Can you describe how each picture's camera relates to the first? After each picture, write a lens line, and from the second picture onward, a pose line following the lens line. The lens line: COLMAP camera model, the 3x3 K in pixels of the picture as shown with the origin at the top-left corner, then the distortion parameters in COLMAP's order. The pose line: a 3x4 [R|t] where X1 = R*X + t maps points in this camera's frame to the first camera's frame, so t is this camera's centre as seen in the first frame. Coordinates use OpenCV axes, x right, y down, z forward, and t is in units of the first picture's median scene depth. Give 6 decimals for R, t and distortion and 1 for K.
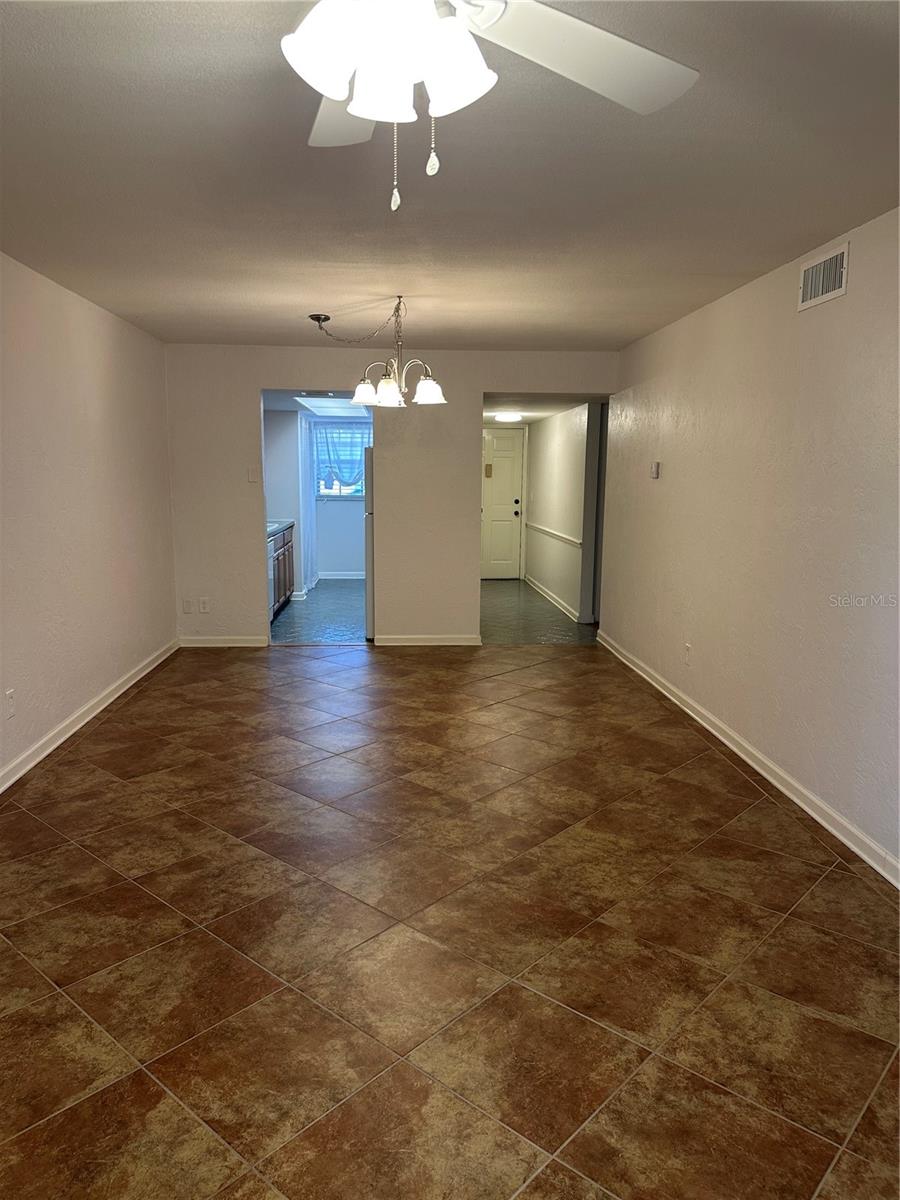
lens RADIAL K [[796.0, 0, 449.2], [0, 796.0, 611.6], [0, 0, 1]] dist [0.118068, -0.221982]
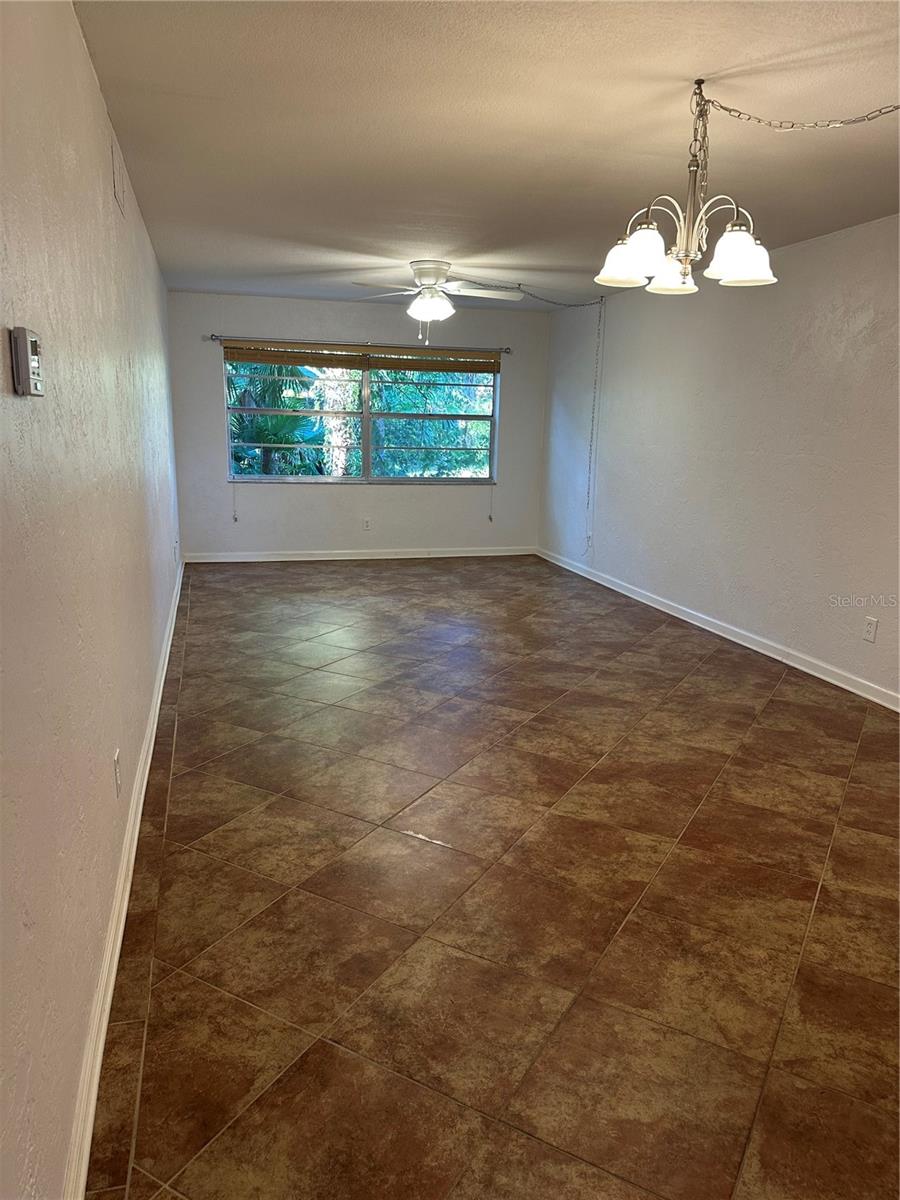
lens RADIAL K [[796.0, 0, 449.2], [0, 796.0, 611.6], [0, 0, 1]] dist [0.118068, -0.221982]
pose [[-0.976734, 0.024497, -0.213052, 0.261647], [-0.062916, 0.917006, 0.393879, -0.308373], [0.205019, 0.398120, -0.894130, 1.846890]]
